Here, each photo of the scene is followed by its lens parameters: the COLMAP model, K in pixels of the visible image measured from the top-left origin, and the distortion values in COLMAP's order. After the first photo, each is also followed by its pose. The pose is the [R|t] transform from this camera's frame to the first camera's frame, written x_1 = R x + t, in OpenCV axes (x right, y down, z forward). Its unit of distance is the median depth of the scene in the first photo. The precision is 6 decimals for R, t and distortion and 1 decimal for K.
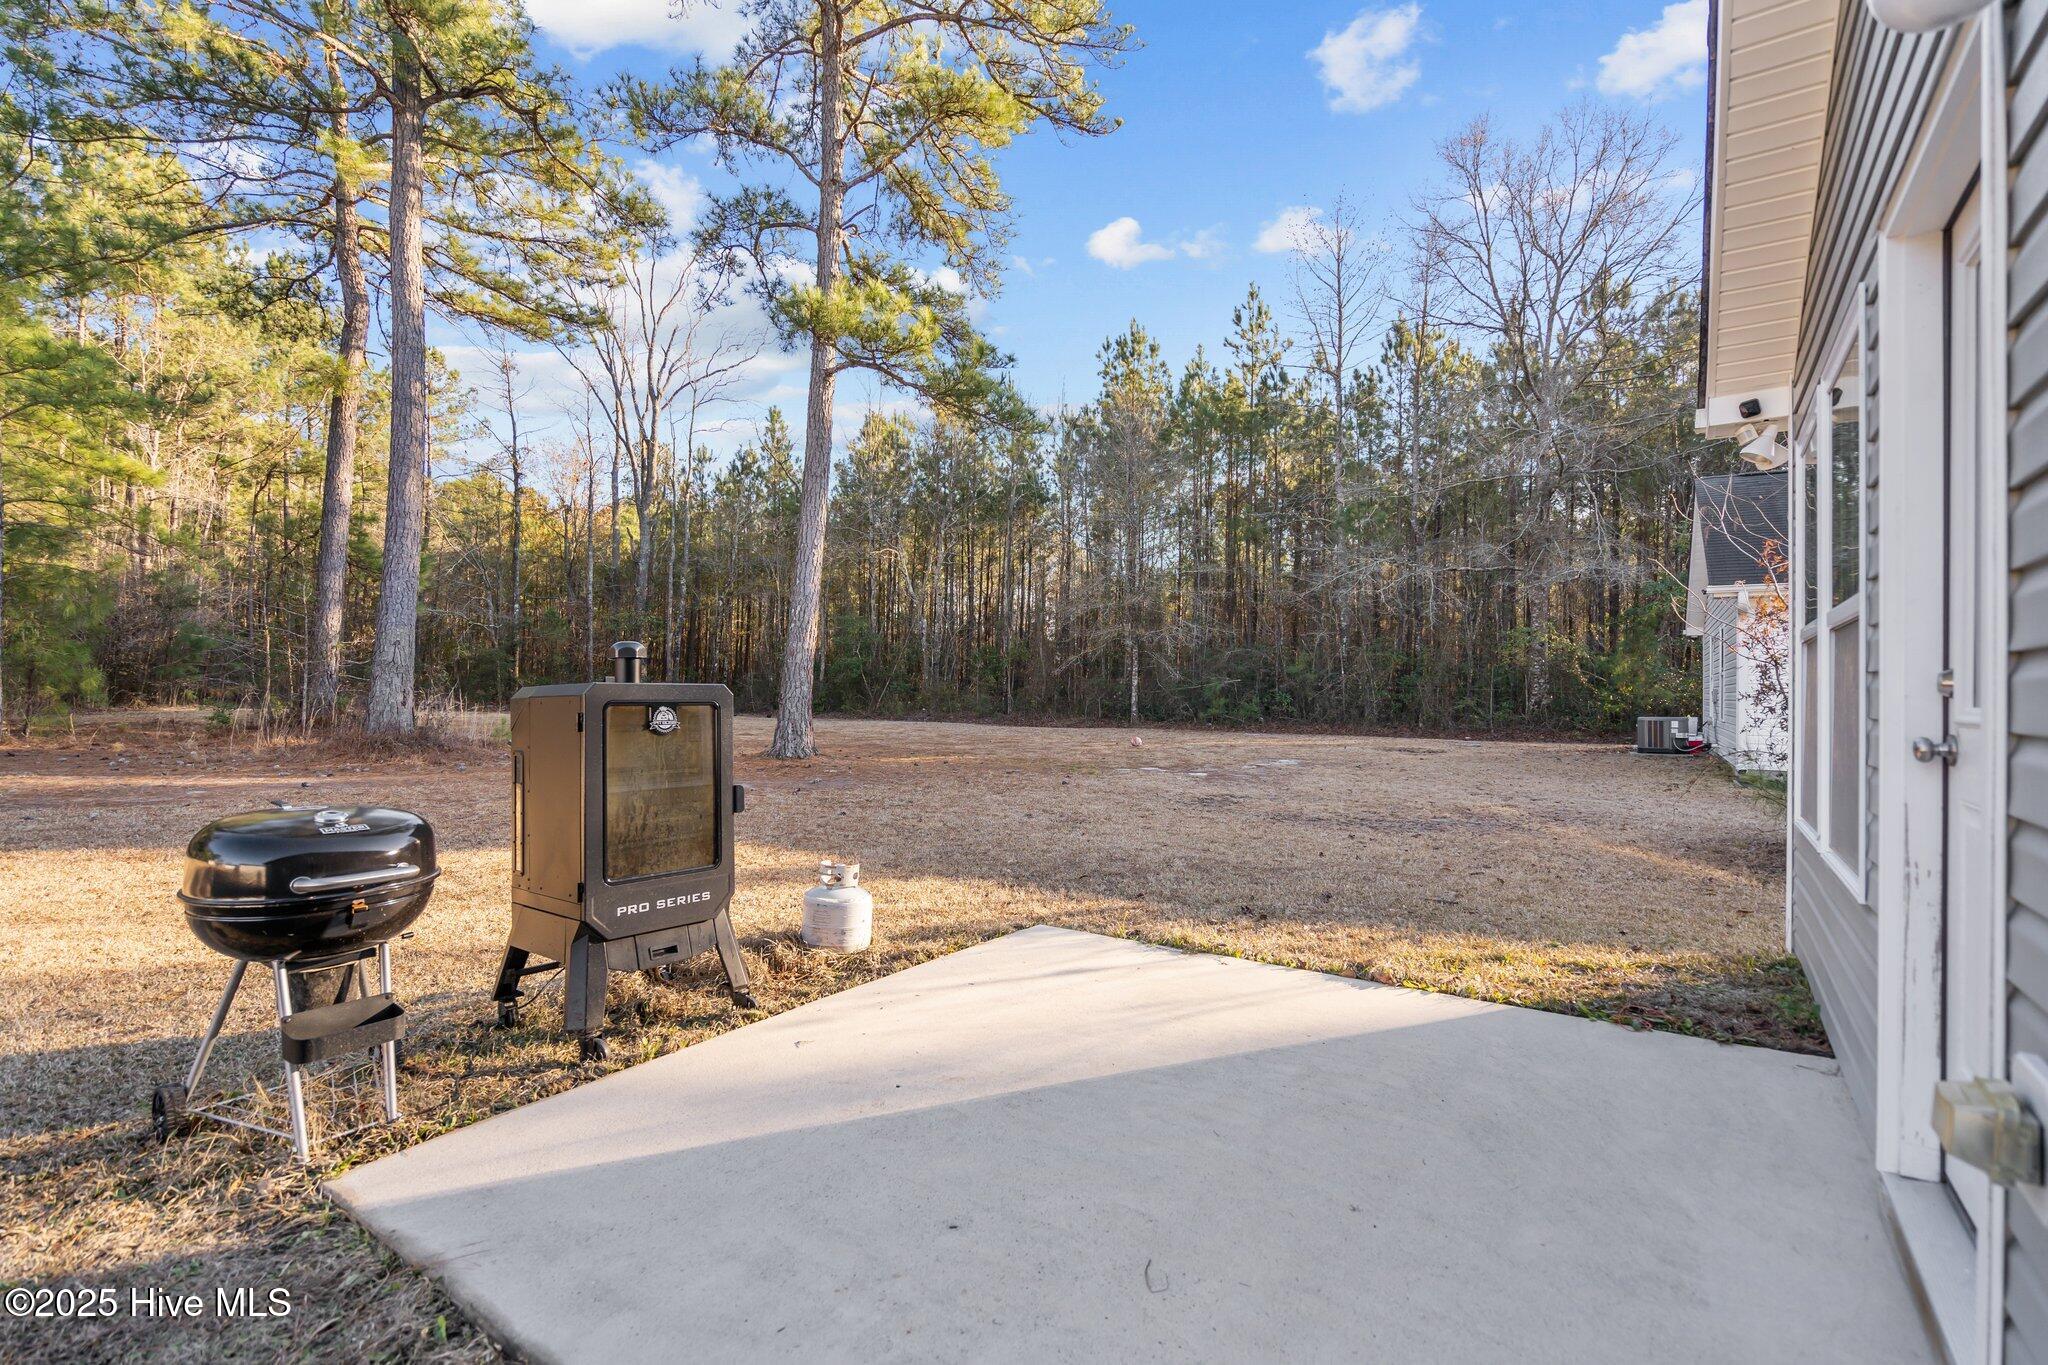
lens RADIAL K [[893.1, 0, 1058.4], [0, 893.1, 686.5], [0, 0, 1]] dist [-0.036629, 0.033192]
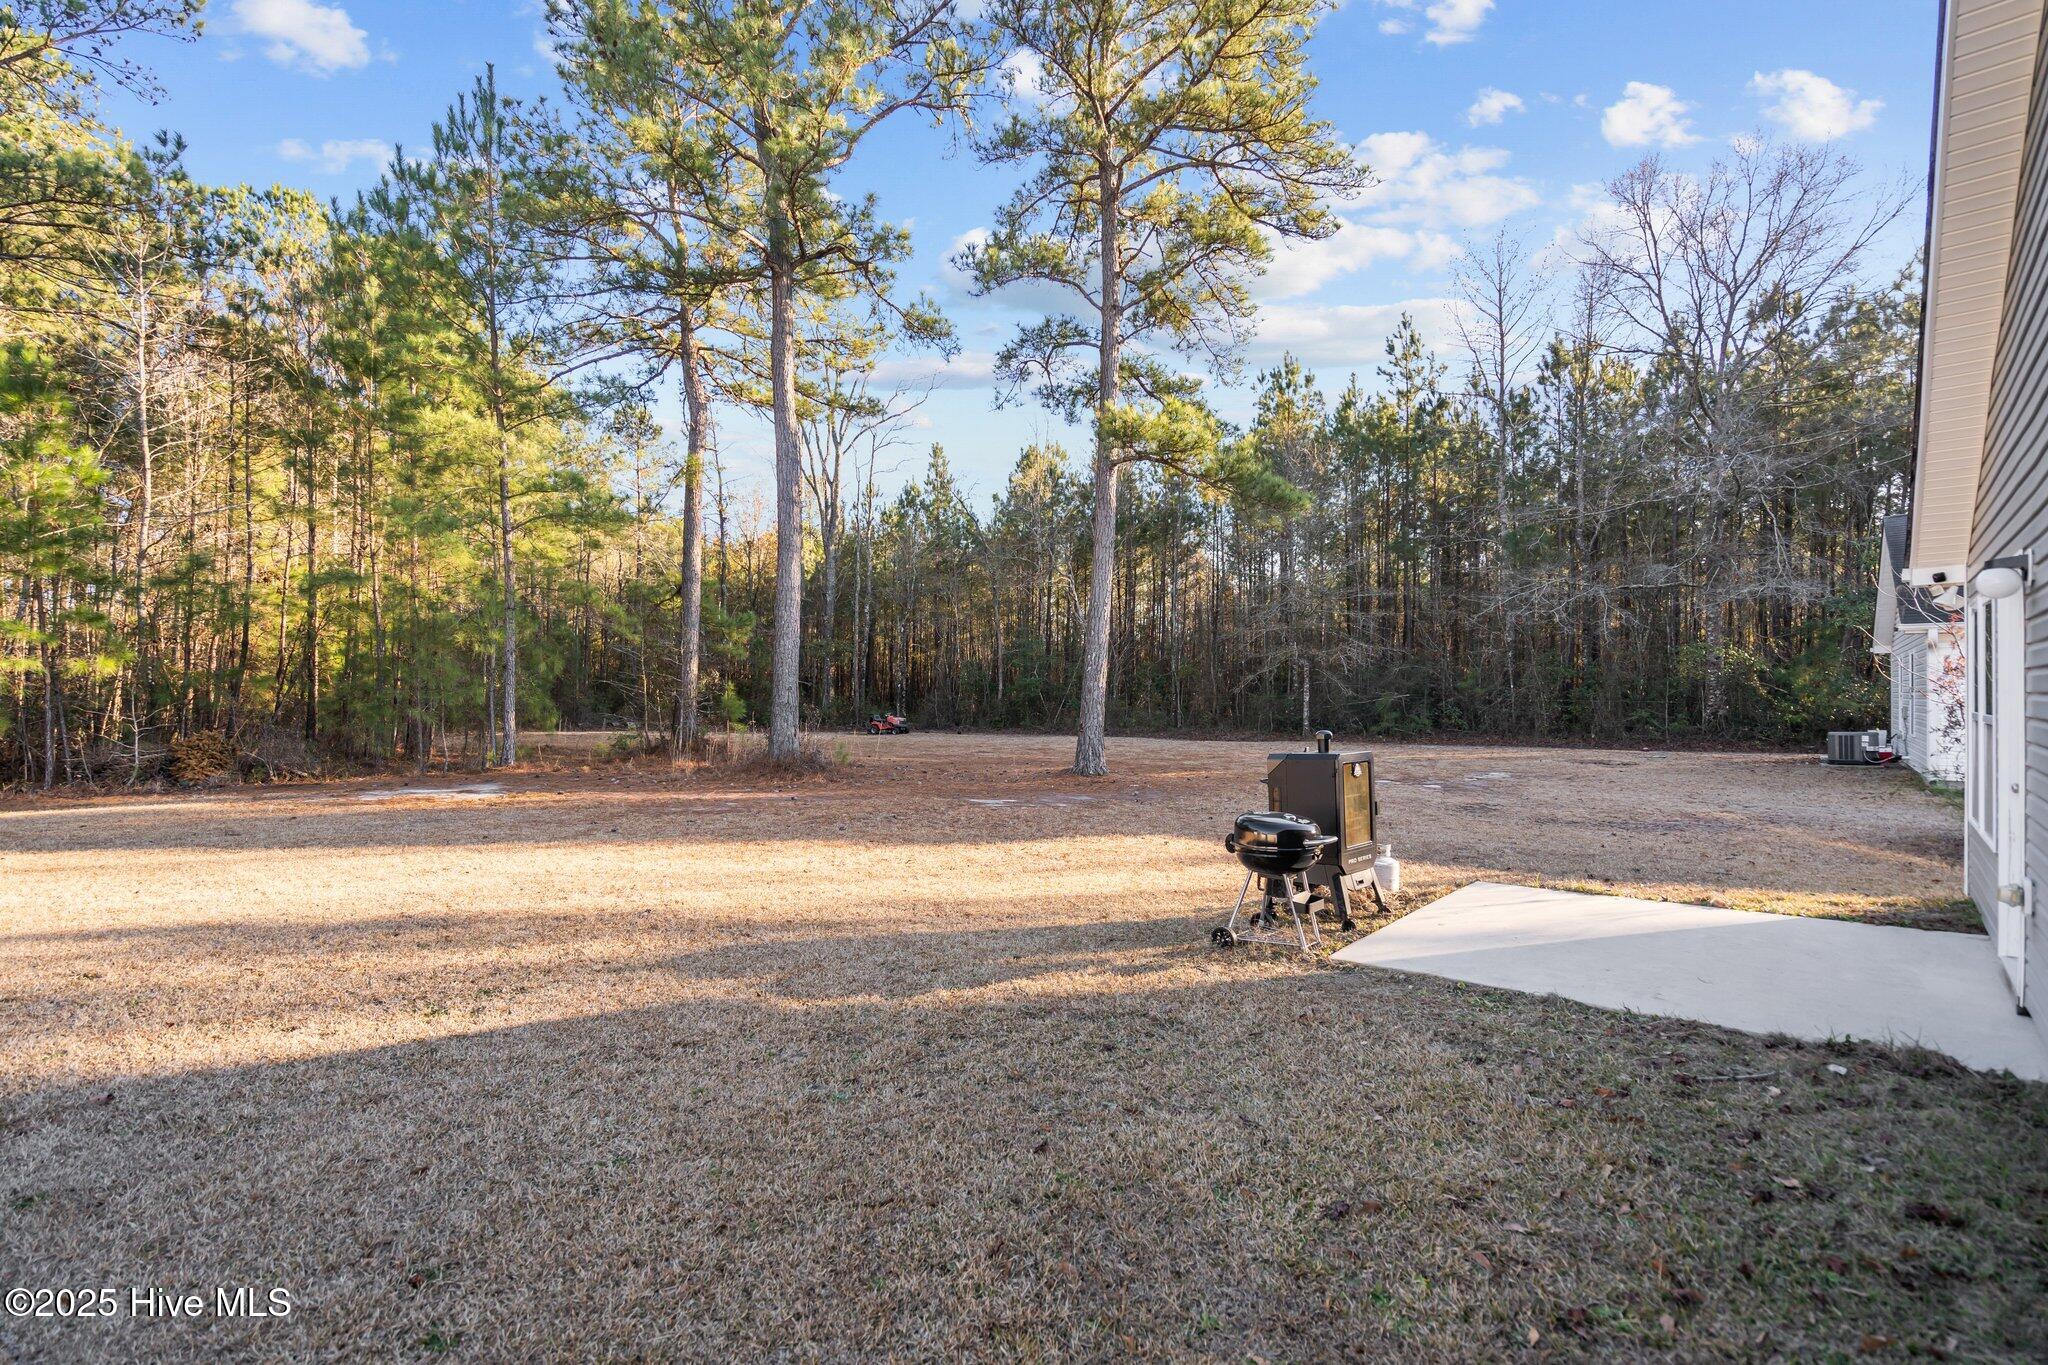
lens RADIAL K [[935.8, 0, 1021.4], [0, 935.8, 695.8], [0, 0, 1]] dist [-0.001939, 0.000828]
pose [[0.993506, -0.016262, -0.112610, -0.154905], [0.017242, 0.999821, 0.007730, -0.026538], [0.112465, -0.009621, 0.993609, -0.198509]]
